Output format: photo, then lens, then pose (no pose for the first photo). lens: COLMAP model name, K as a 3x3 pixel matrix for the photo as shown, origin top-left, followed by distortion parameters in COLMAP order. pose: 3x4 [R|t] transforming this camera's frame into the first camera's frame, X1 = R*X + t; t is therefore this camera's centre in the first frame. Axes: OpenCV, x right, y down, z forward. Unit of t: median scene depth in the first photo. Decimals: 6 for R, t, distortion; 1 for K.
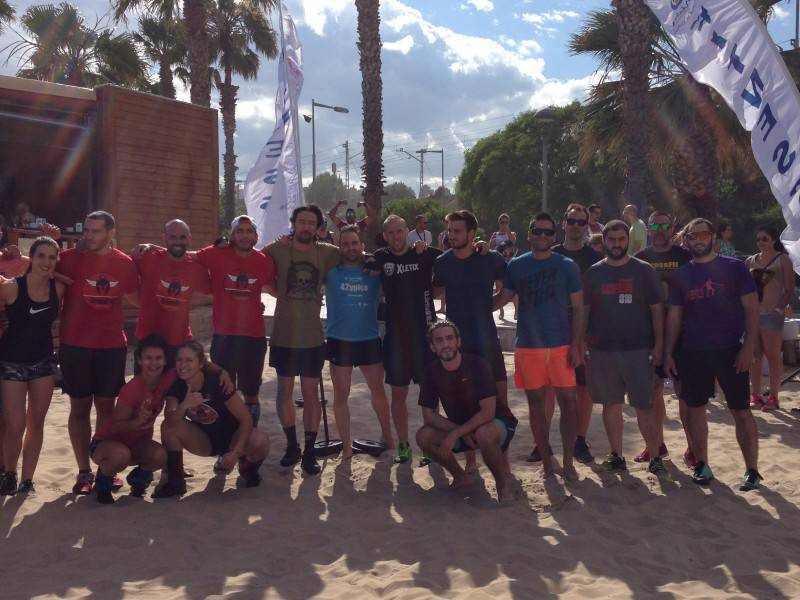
lens RADIAL K [[1016.8, 0, 416.6], [0, 1016.8, 303.9], [0, 0, 1]] dist [0.094861, 0.000000]
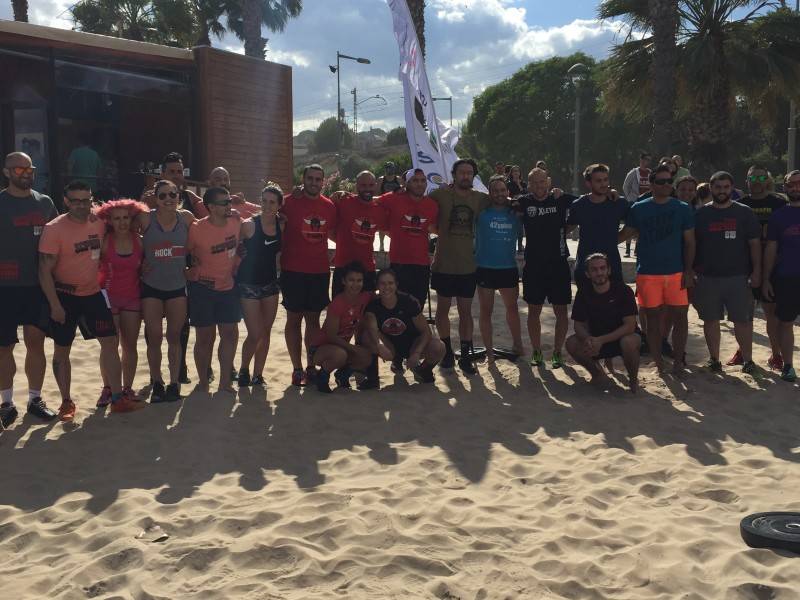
lens RADIAL K [[938.4, 0, 400.8], [0, 938.4, 298.8], [0, 0, 1]] dist [0.074638, 0.000000]
pose [[0.999972, 0.003219, -0.006720, -0.180237], [-0.002788, 0.997997, 0.063202, 0.000796], [0.006910, -0.063181, 0.997978, -0.156171]]
